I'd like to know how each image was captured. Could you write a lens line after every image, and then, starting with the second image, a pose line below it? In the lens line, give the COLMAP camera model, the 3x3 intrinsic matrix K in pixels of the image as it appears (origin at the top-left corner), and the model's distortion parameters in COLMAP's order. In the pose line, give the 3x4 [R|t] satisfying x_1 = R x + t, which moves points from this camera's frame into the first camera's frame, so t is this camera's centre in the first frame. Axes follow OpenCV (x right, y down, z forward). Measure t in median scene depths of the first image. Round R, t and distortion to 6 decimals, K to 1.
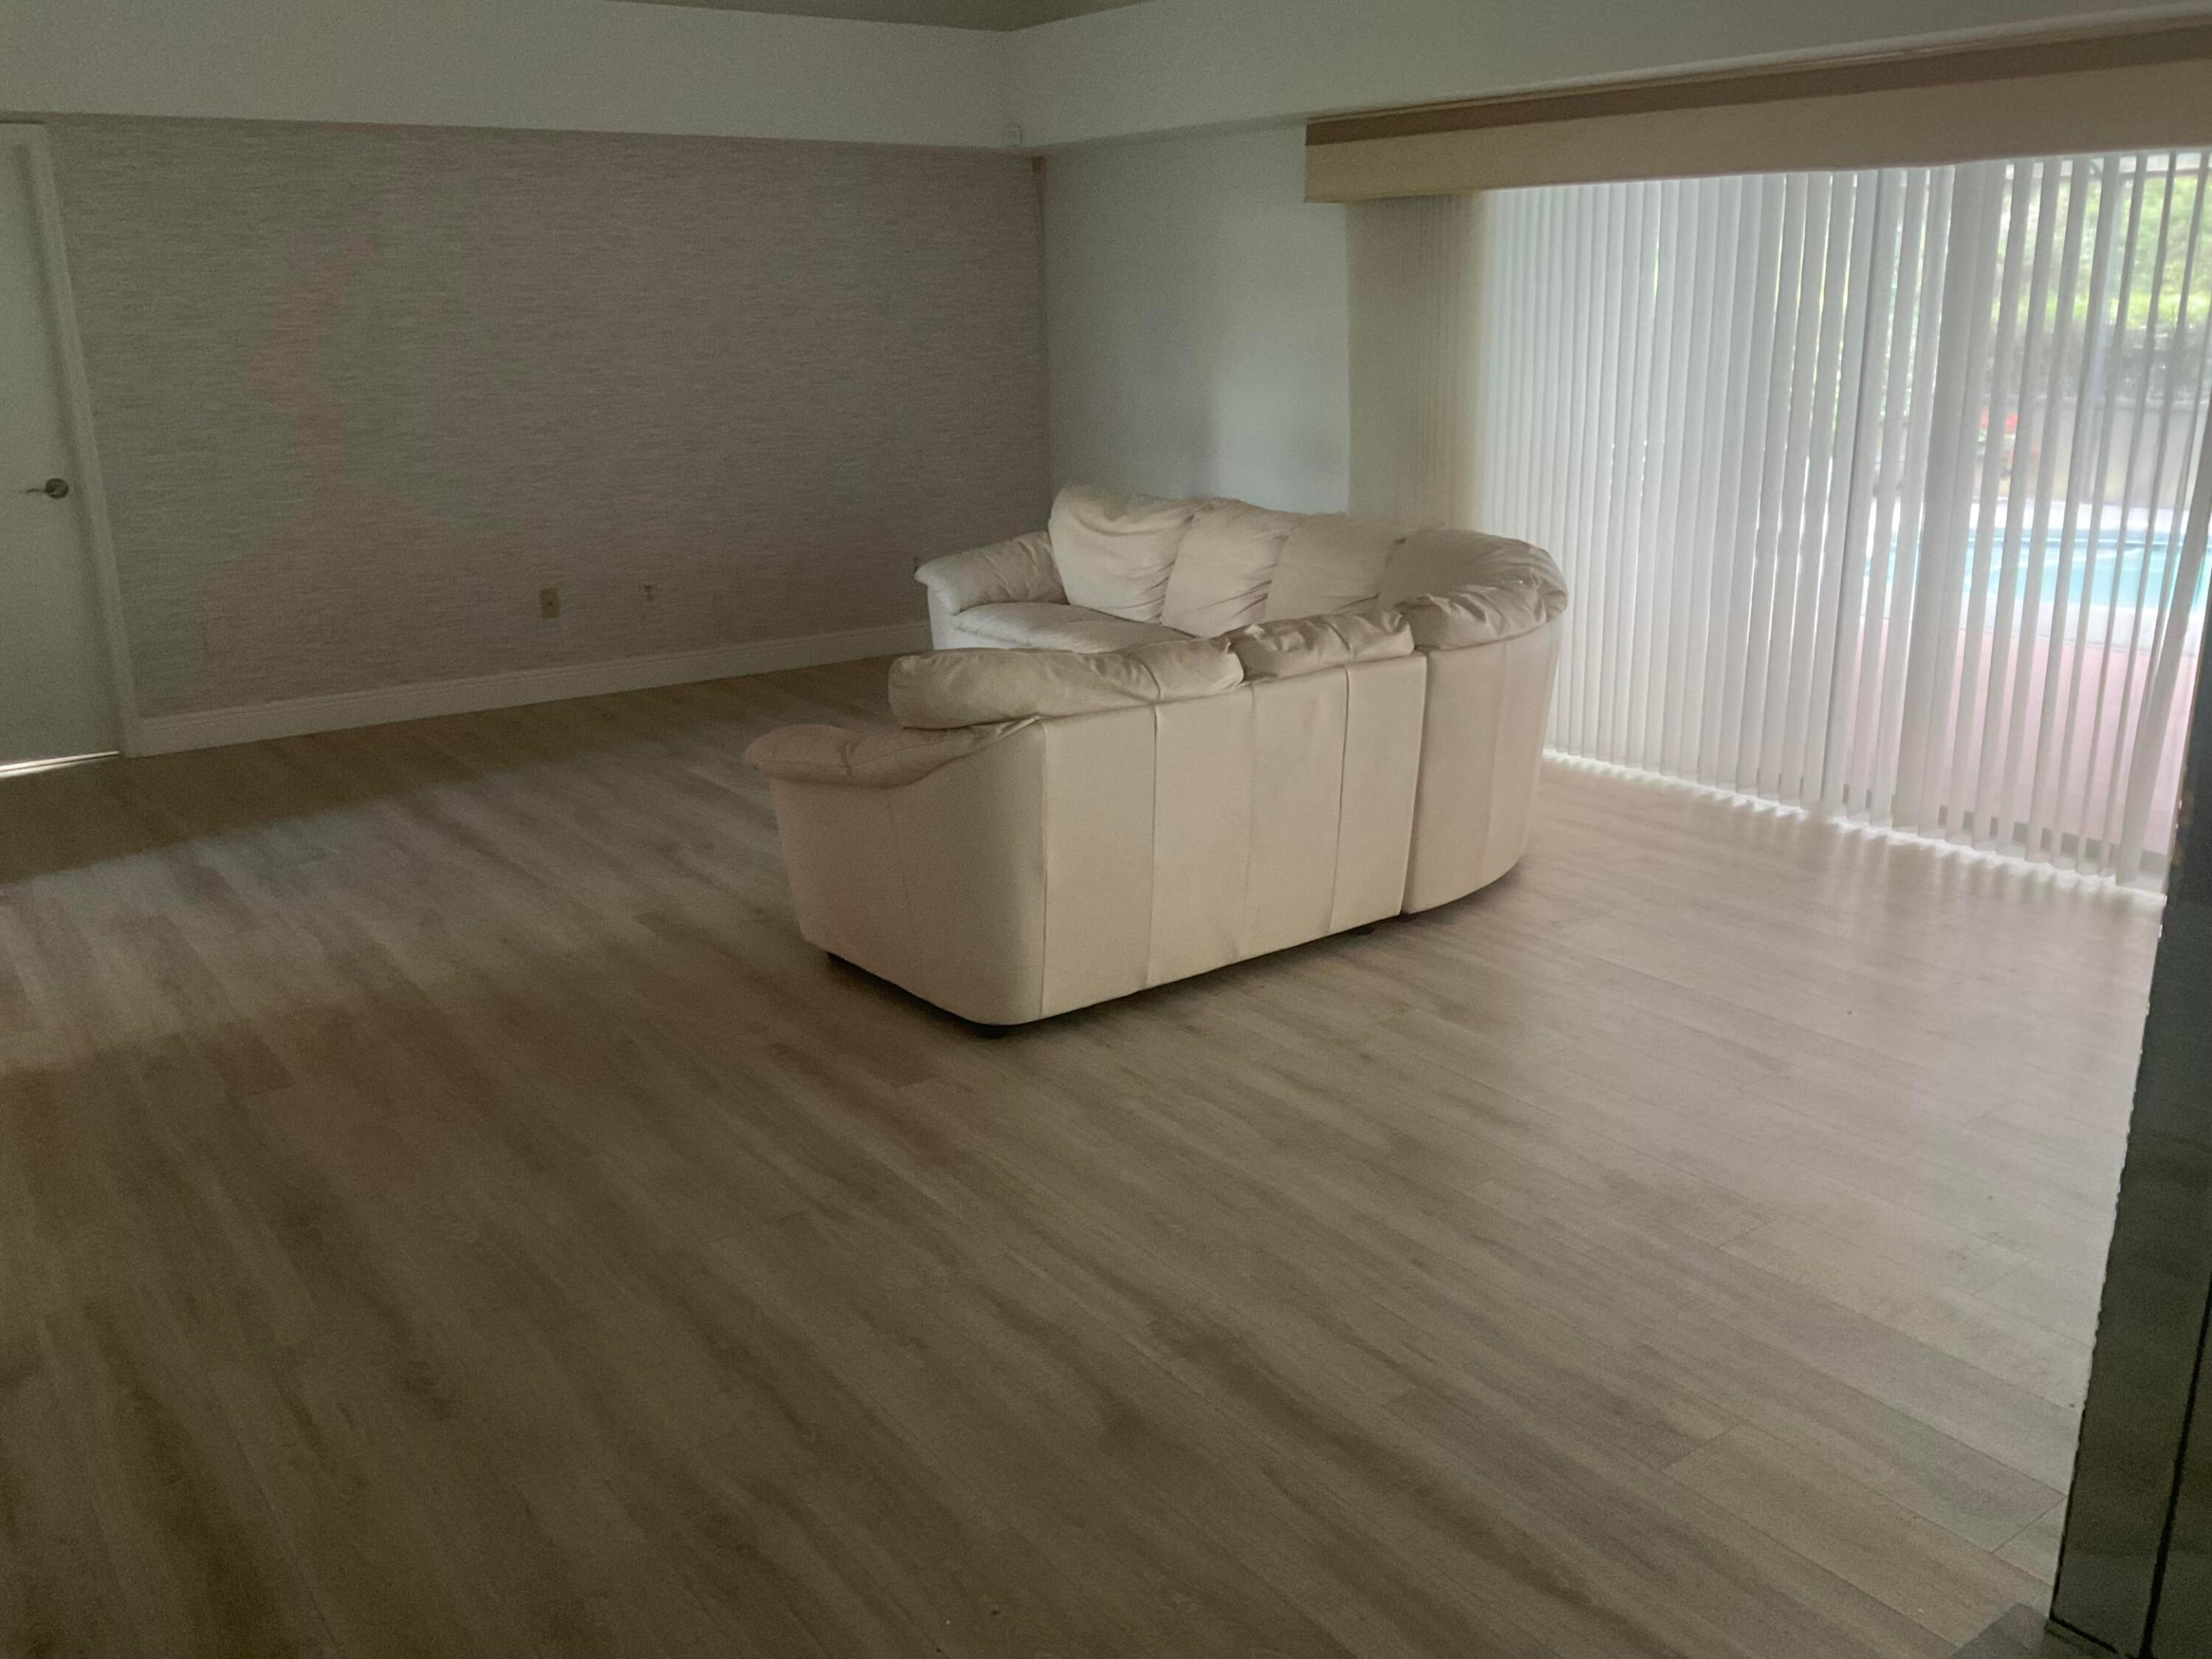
lens RADIAL K [[1820.9, 0, 1106.0], [0, 1820.9, 829.5], [0, 0, 1]] dist [0.123542, -0.261532]
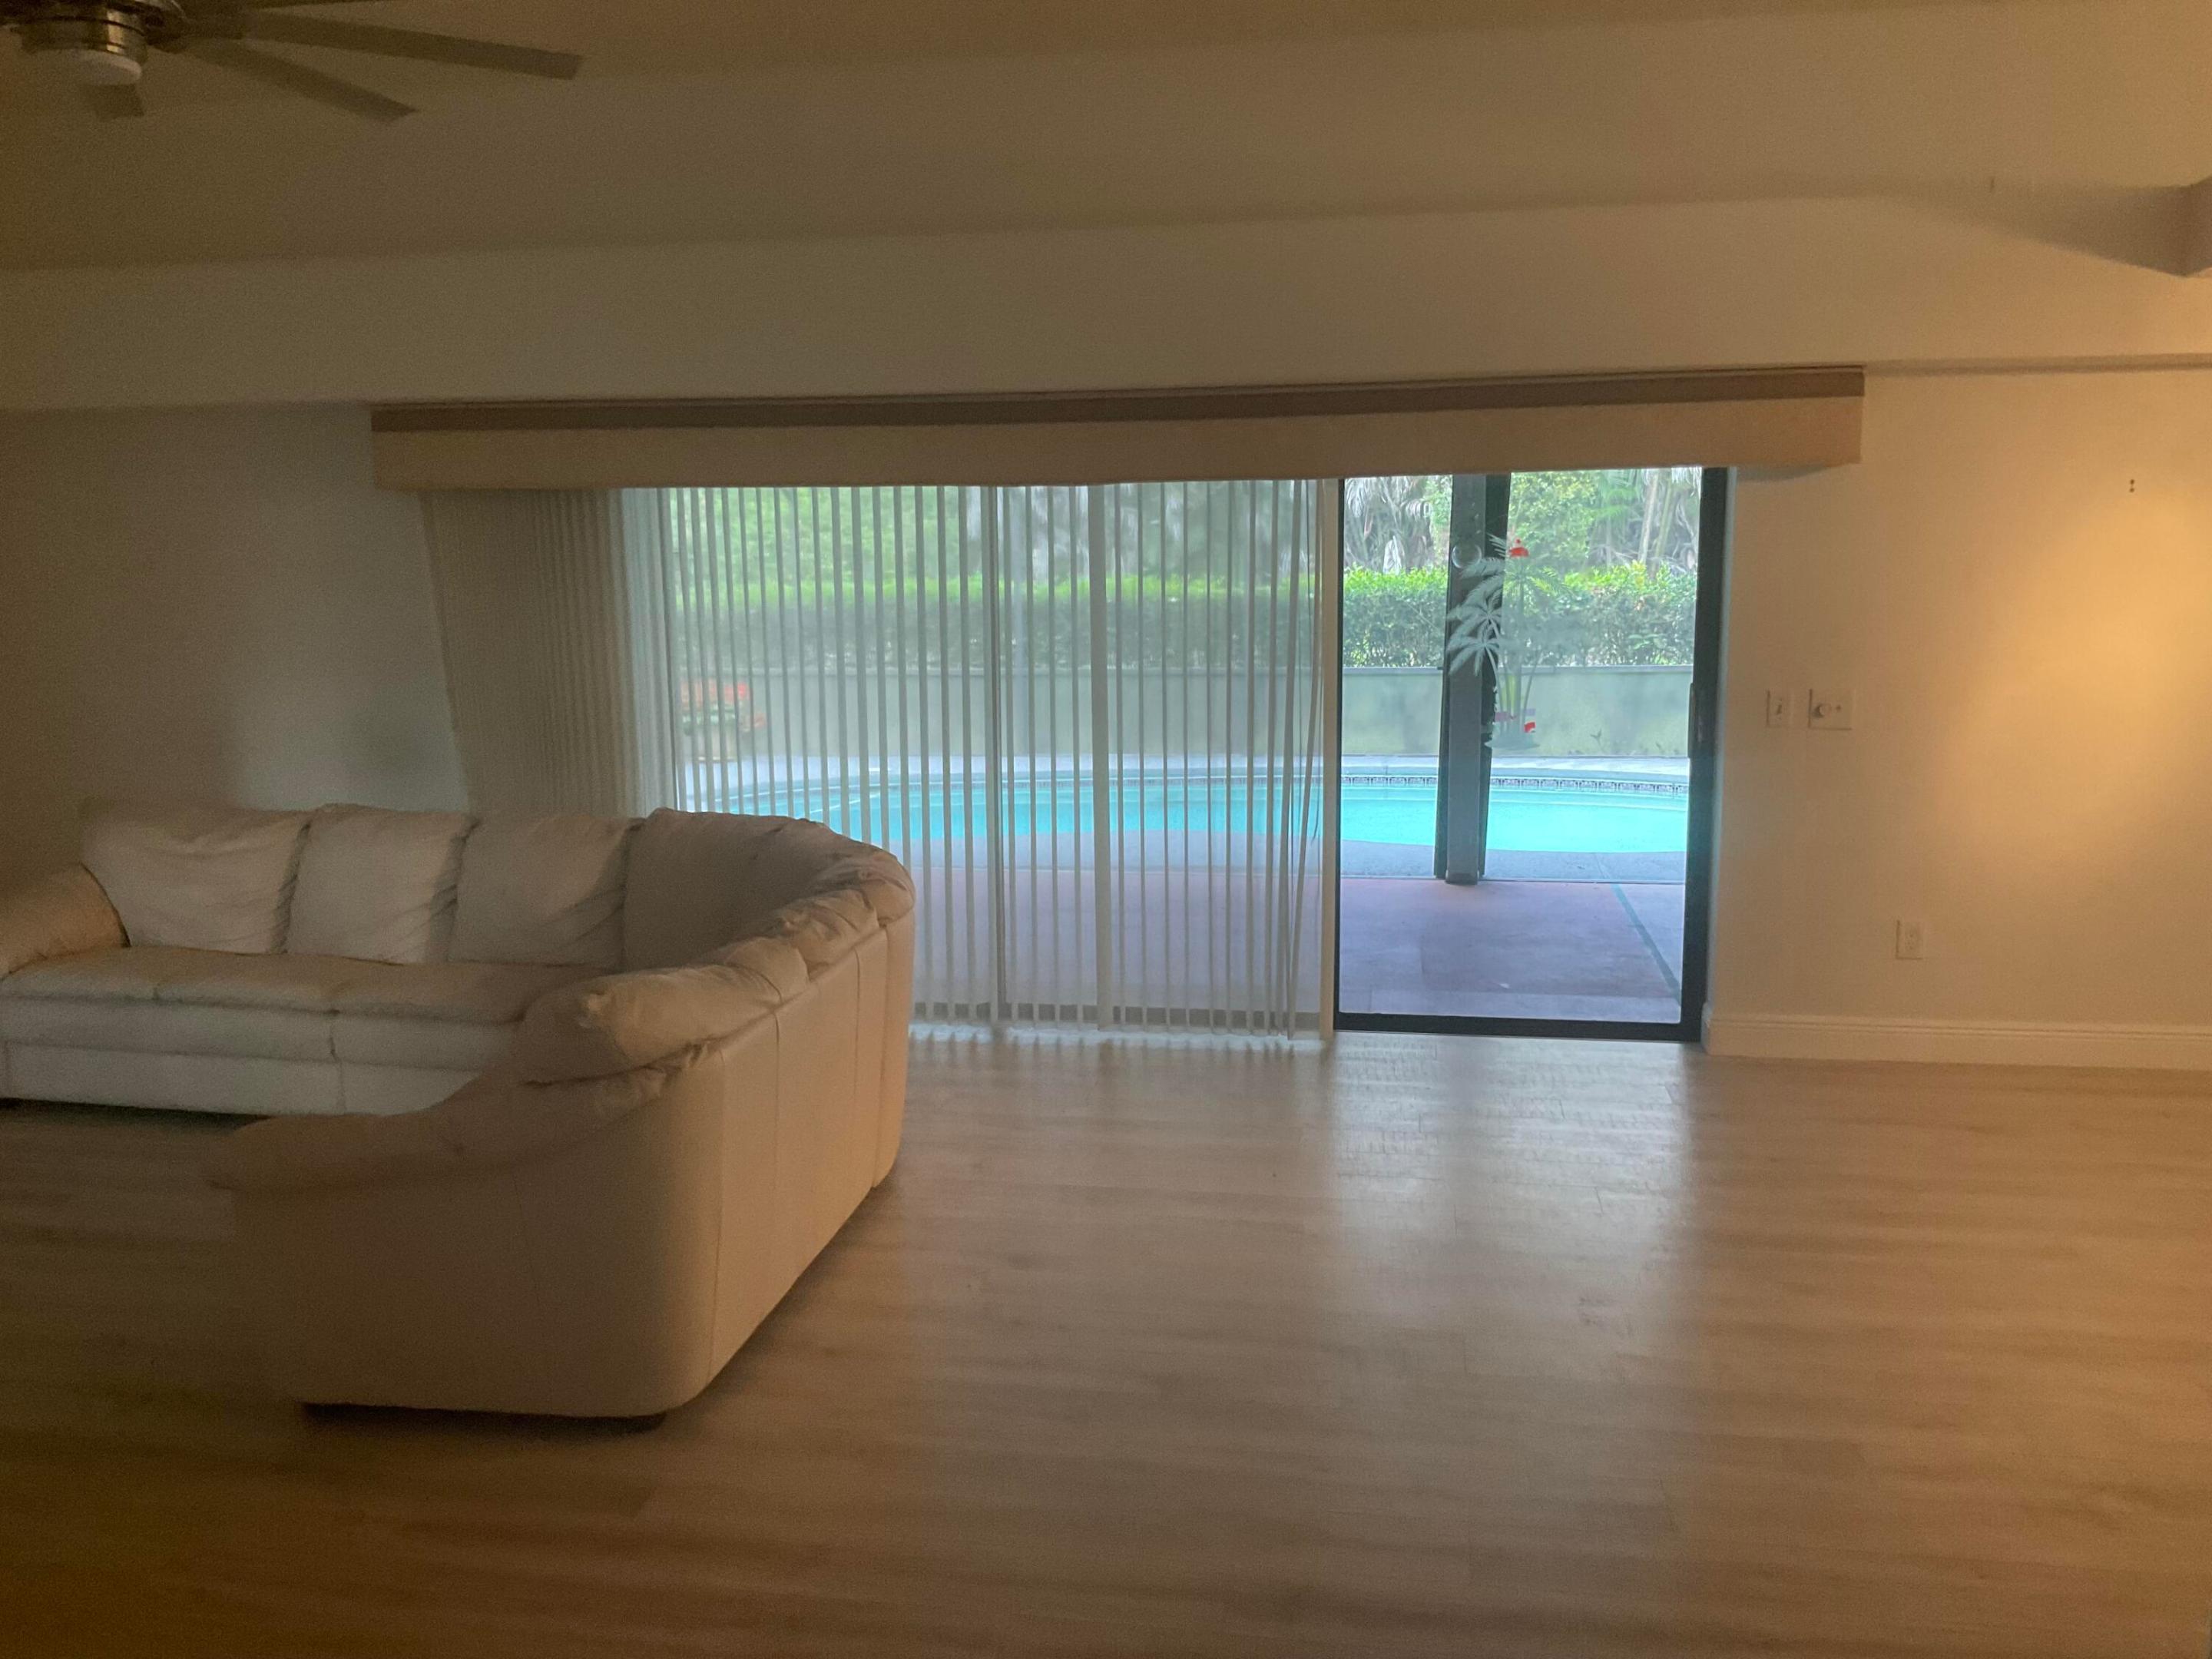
lens RADIAL K [[1820.9, 0, 1106.0], [0, 1820.9, 829.5], [0, 0, 1]] dist [0.123542, -0.261532]
pose [[0.724108, -0.090500, 0.683724, -0.383696], [0.189392, 0.979335, -0.070950, -0.047510], [-0.663173, 0.180867, 0.726284, 0.146080]]
